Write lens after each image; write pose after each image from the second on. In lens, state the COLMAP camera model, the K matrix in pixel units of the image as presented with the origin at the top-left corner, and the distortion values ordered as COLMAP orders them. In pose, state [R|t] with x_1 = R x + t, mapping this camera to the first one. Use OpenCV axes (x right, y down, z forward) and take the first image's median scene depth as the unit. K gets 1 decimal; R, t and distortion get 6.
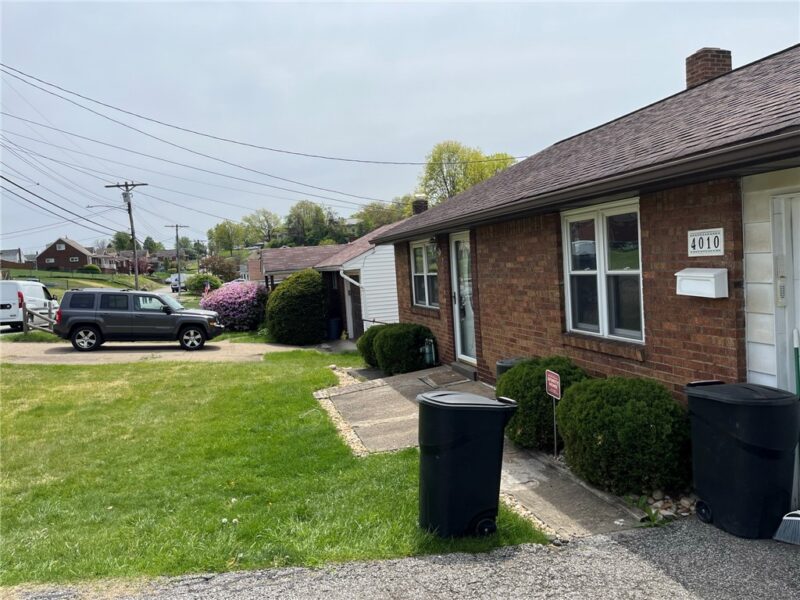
lens RADIAL K [[603.7, 0, 399.7], [0, 603.7, 303.1], [0, 0, 1]] dist [0.086688, -0.116315]
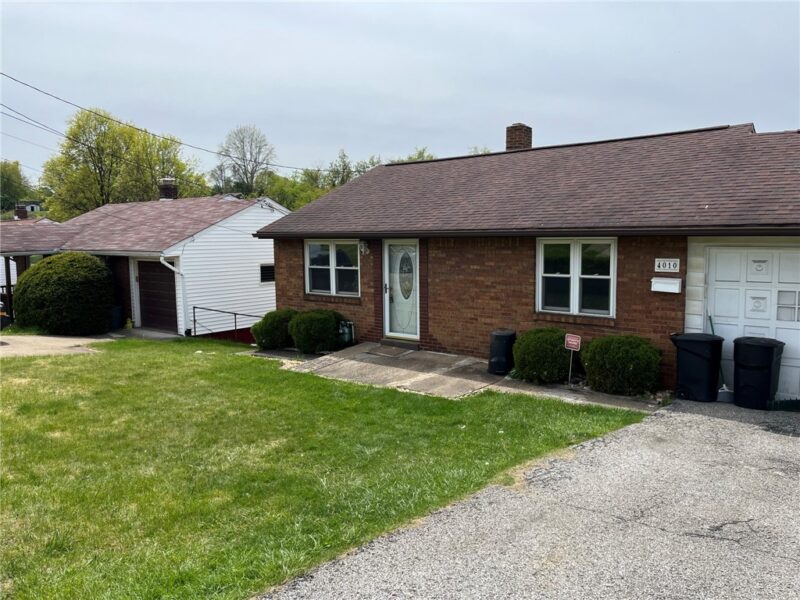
lens RADIAL K [[603.7, 0, 399.7], [0, 603.7, 303.1], [0, 0, 1]] dist [0.086688, -0.116315]
pose [[0.814005, -0.007816, 0.580806, -1.032965], [-0.006058, 0.999741, 0.021944, -0.009455], [-0.580827, -0.021381, 0.813746, -0.094136]]
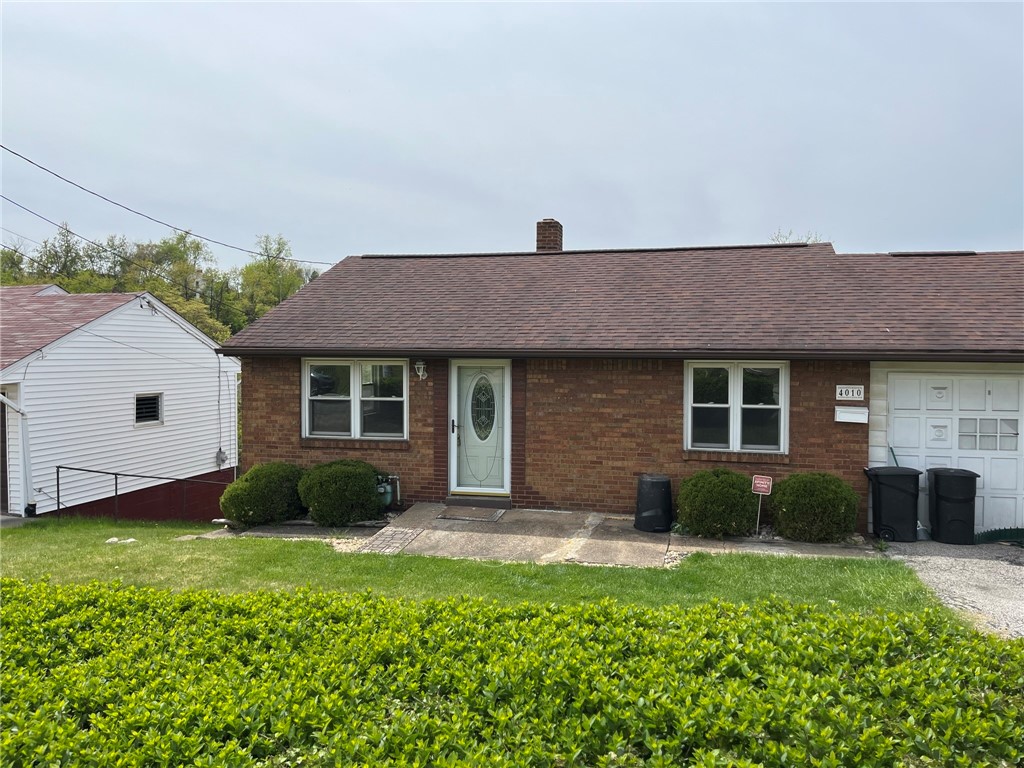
lens RADIAL K [[772.8, 0, 511.6], [0, 772.8, 388.0], [0, 0, 1]] dist [0.086688, -0.116315]
pose [[0.477556, 0.026855, 0.878191, -1.502999], [0.020226, 0.998932, -0.041546, -0.027055], [-0.878369, 0.037603, 0.476503, 0.579637]]
